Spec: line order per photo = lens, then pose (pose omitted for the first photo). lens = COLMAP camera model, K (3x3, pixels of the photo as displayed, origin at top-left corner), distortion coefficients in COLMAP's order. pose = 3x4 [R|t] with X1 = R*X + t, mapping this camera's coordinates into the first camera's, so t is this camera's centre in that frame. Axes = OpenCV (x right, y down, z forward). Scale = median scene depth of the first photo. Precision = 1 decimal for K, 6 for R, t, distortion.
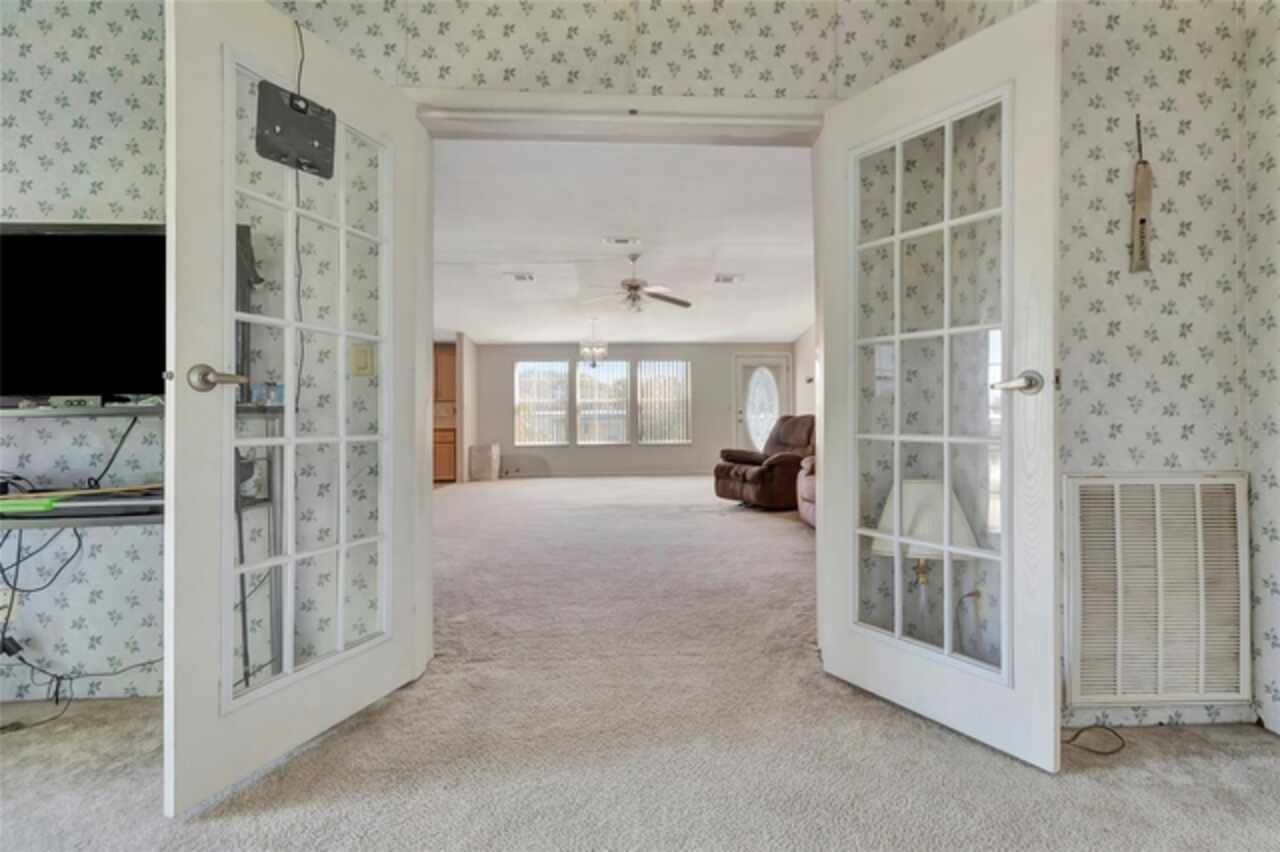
lens RADIAL K [[595.3, 0, 641.4], [0, 595.3, 421.3], [0, 0, 1]] dist [-0.010776, 0.000886]
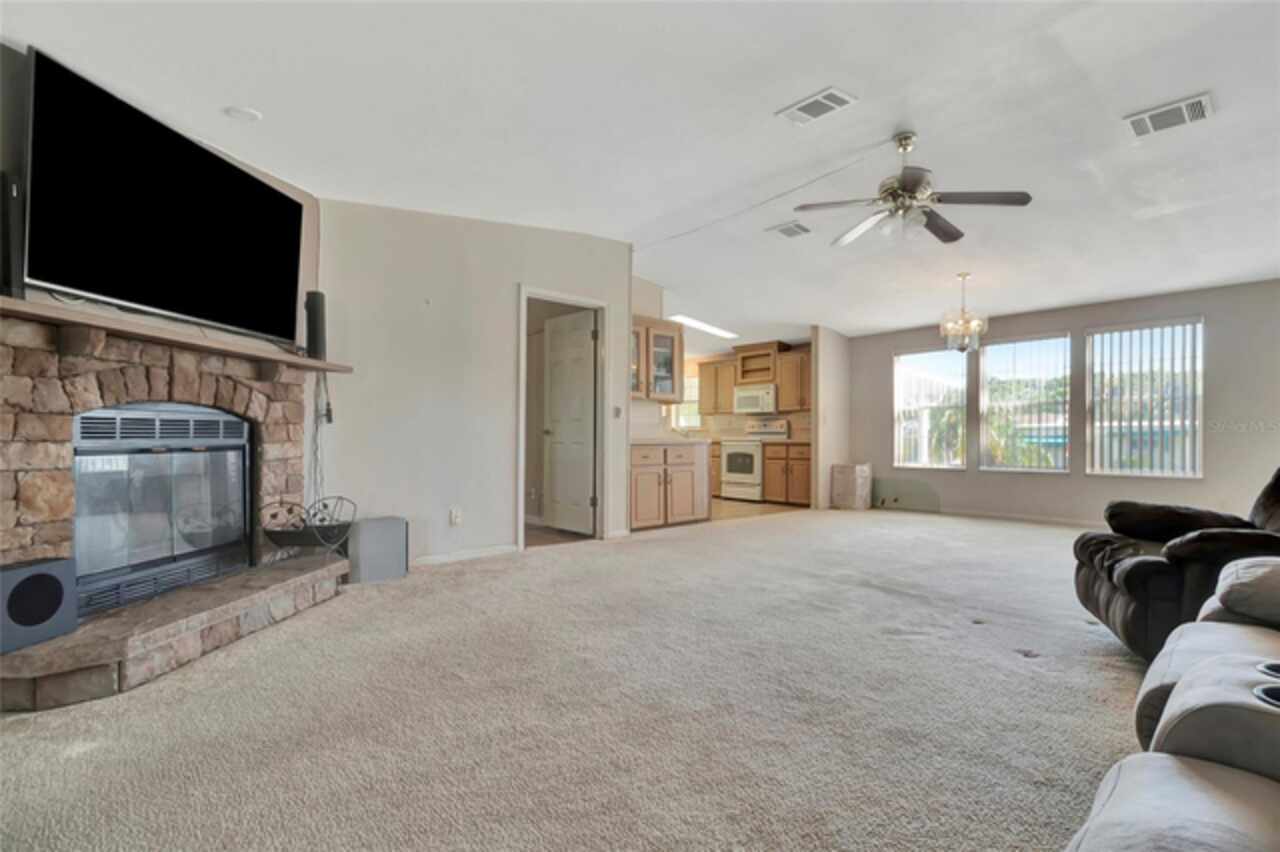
lens RADIAL K [[595.3, 0, 639.2], [0, 595.3, 434.6], [0, 0, 1]] dist [-0.010776, 0.000886]
pose [[0.660805, 0.005960, -0.750534, 0.143582], [-0.006210, 0.999978, 0.002473, -0.000004], [0.750532, 0.003027, 0.660828, 0.269808]]
